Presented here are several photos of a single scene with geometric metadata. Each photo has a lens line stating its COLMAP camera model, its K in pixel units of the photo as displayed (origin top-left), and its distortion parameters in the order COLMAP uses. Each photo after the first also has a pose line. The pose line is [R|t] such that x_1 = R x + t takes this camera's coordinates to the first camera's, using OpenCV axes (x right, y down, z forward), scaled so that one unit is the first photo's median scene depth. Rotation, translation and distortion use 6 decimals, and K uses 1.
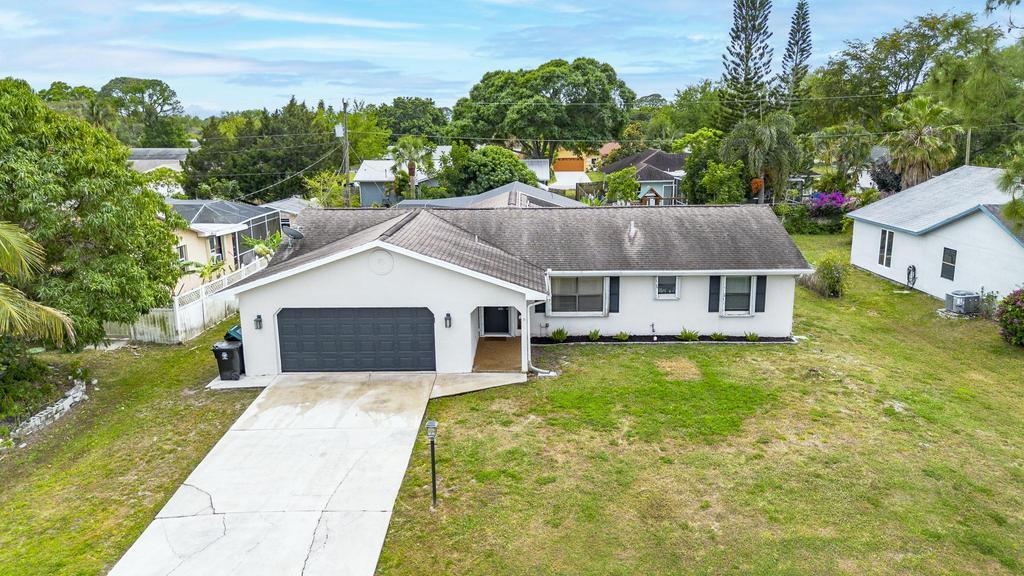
lens RADIAL K [[725.2, 0, 514.8], [0, 725.2, 288.2], [0, 0, 1]] dist [0.068958, -0.066367]
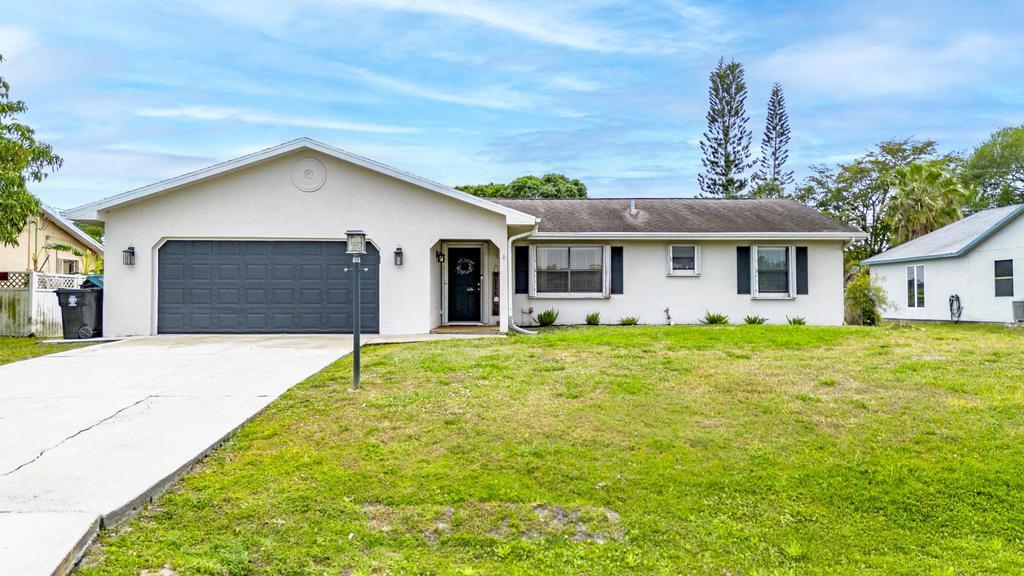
lens RADIAL K [[722.8, 0, 514.7], [0, 722.8, 287.0], [0, 0, 1]] dist [0.071903, -0.066829]
pose [[0.998843, 0.010734, 0.046877, -0.009726], [0.001107, 0.969383, -0.245549, 0.246438], [-0.048077, 0.245317, 0.968250, 0.294112]]
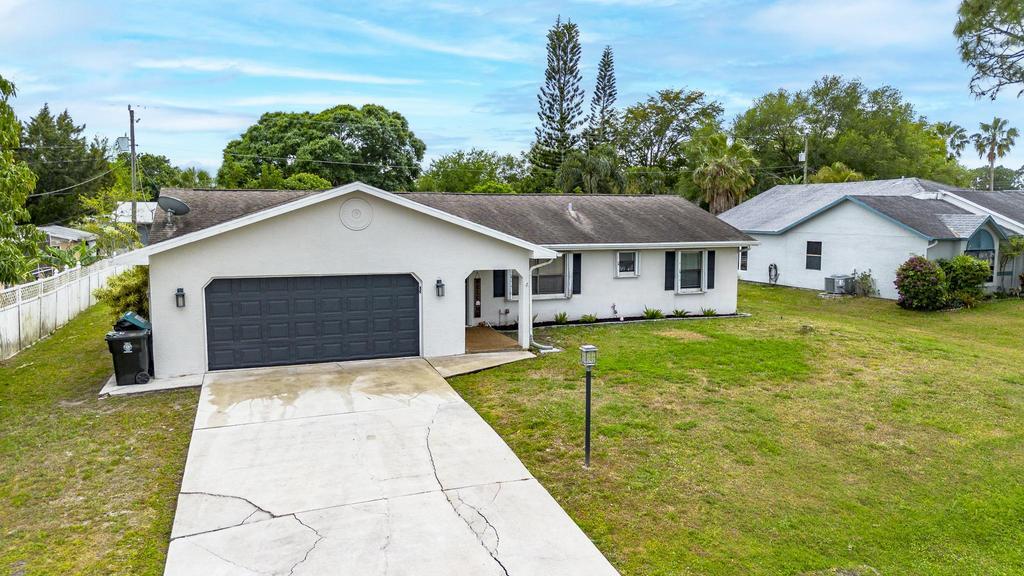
lens RADIAL K [[725.2, 0, 514.8], [0, 725.2, 288.2], [0, 0, 1]] dist [0.068958, -0.066367]
pose [[0.929859, -0.026751, 0.366941, -0.303879], [0.069406, 0.992200, -0.103546, 0.131068], [-0.361309, 0.121751, 0.924463, 0.218430]]
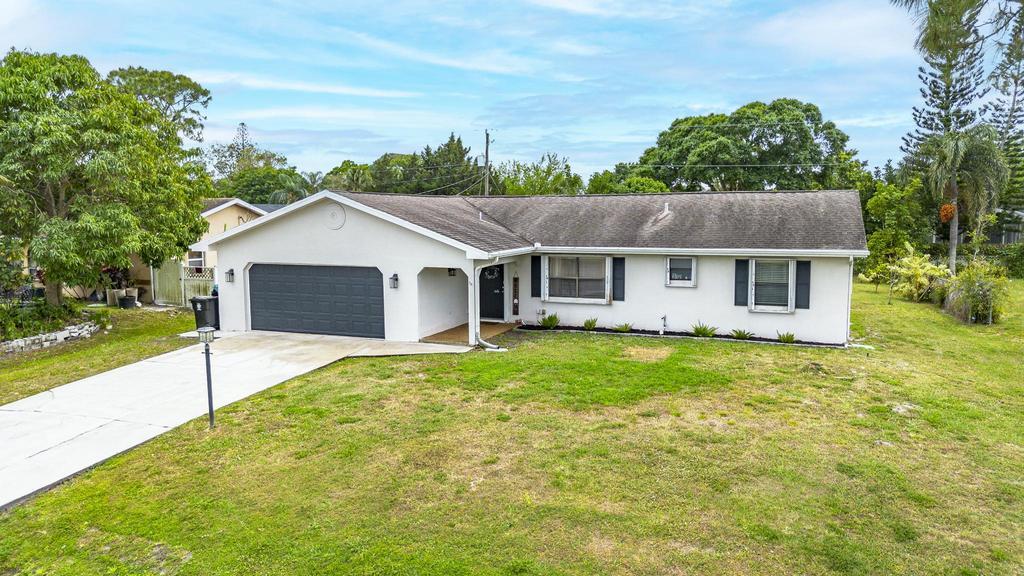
lens RADIAL K [[725.2, 0, 514.8], [0, 725.2, 288.2], [0, 0, 1]] dist [0.068958, -0.066367]
pose [[0.935784, 0.042330, -0.350023, 0.364847], [-0.082106, 0.991636, -0.099586, 0.129649], [0.342880, 0.121930, 0.931432, 0.191933]]
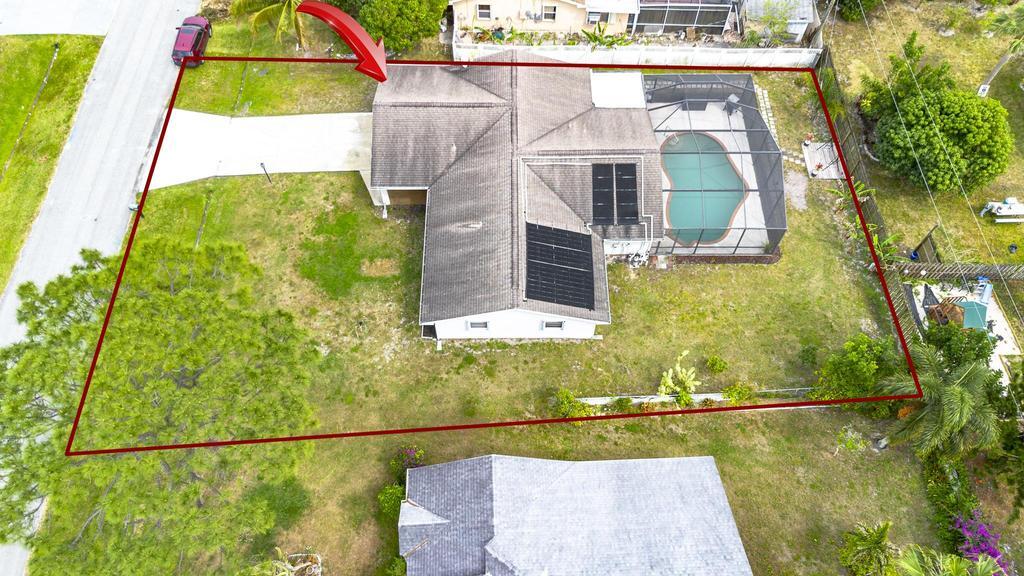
lens RADIAL K [[725.2, 0, 514.8], [0, 725.2, 288.2], [0, 0, 1]] dist [0.068958, -0.066367]
pose [[0.023761, 0.870516, -0.491567, 1.215137], [-0.229422, 0.483331, 0.844841, -1.555365], [0.973037, 0.092702, 0.211200, 0.943858]]
